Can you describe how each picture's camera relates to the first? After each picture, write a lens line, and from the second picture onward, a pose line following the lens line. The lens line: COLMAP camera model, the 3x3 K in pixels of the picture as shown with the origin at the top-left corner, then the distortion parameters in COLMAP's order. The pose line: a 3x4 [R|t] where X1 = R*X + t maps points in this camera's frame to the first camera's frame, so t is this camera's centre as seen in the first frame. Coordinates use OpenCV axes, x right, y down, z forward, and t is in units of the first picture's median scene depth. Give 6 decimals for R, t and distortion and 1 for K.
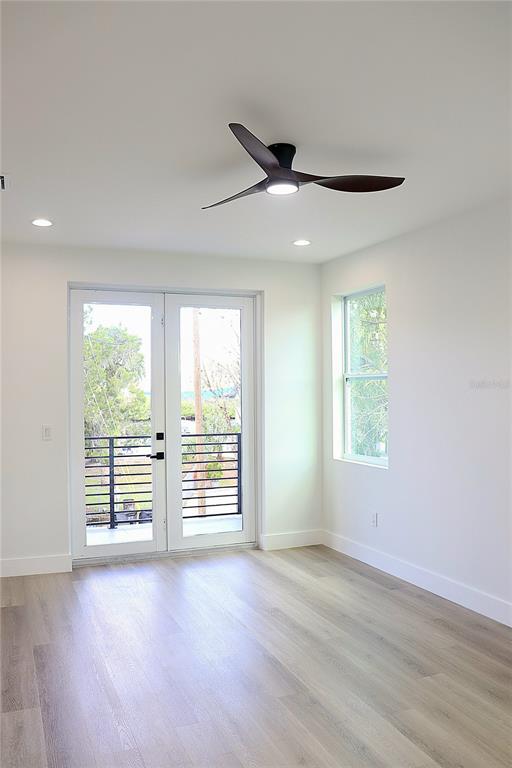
lens RADIAL K [[643.4, 0, 256.0], [0, 643.4, 384.0], [0, 0, 1]] dist [-0.069864, 0.006797]
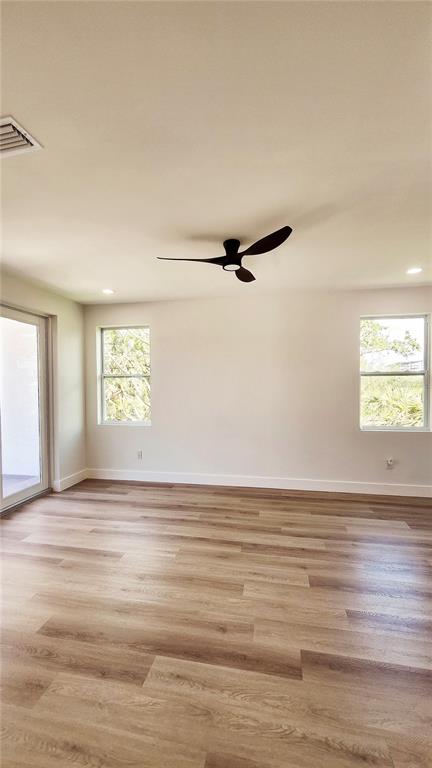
lens RADIAL K [[308.5, 0, 216.0], [0, 308.5, 384.0], [0, 0, 1]] dist [-0.001385, -0.000018]
pose [[0.540454, 0.006060, 0.841352, -0.419169], [-0.003571, 0.999982, -0.004909, 0.015518], [-0.841366, -0.000351, 0.540466, 0.337096]]
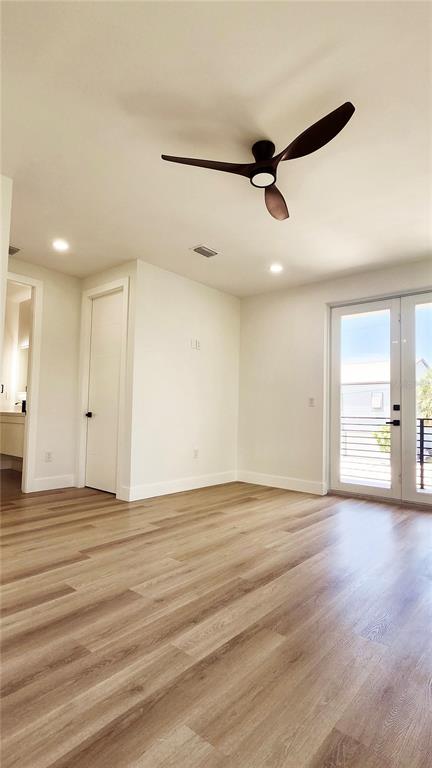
lens RADIAL K [[393.1, 0, 216.0], [0, 393.1, 384.0], [0, 0, 1]] dist [-0.000878, 0.000073]
pose [[0.451895, -0.048905, -0.890729, 0.407881], [-0.021303, 0.997620, -0.065582, 0.098317], [0.891817, 0.048612, 0.449778, 0.341959]]
